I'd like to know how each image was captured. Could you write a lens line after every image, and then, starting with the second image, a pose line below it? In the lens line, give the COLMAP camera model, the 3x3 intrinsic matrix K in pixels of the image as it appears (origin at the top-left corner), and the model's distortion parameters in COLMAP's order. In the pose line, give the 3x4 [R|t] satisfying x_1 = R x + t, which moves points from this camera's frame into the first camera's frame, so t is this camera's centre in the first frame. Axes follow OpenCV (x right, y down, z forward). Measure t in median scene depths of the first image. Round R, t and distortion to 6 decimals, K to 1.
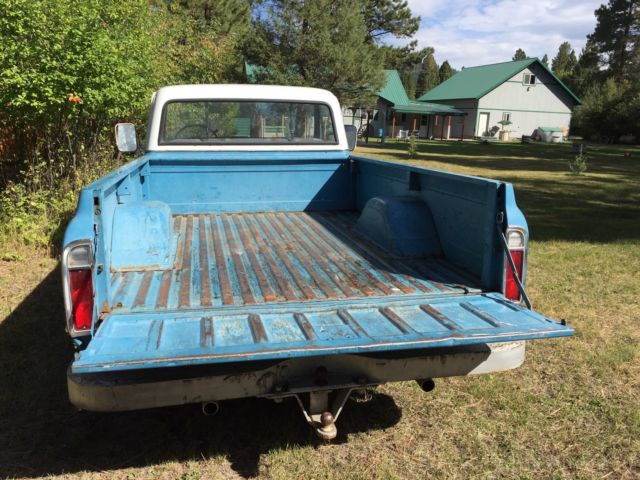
lens RADIAL K [[545.2, 0, 319.5], [0, 545.2, 240.0], [0, 0, 1]] dist [0.105309, -0.154747]
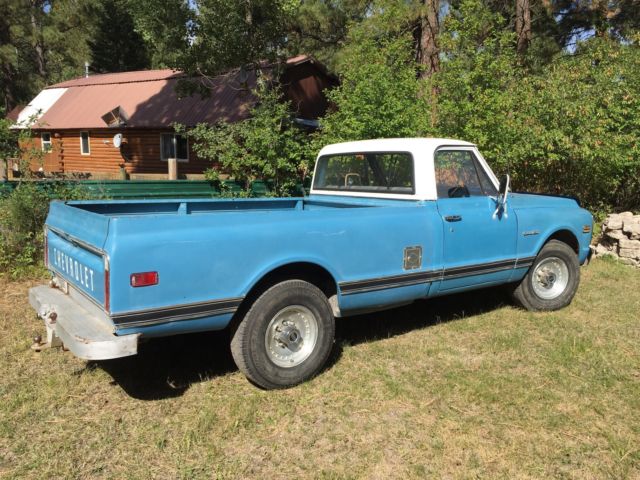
lens RADIAL K [[545.2, 0, 319.5], [0, 545.2, 240.0], [0, 0, 1]] dist [0.105309, -0.154747]
pose [[0.407684, 0.112734, -0.906137, 0.888709], [-0.192787, 0.980607, 0.035261, -0.100875], [0.892540, 0.160316, 0.421512, 0.472256]]
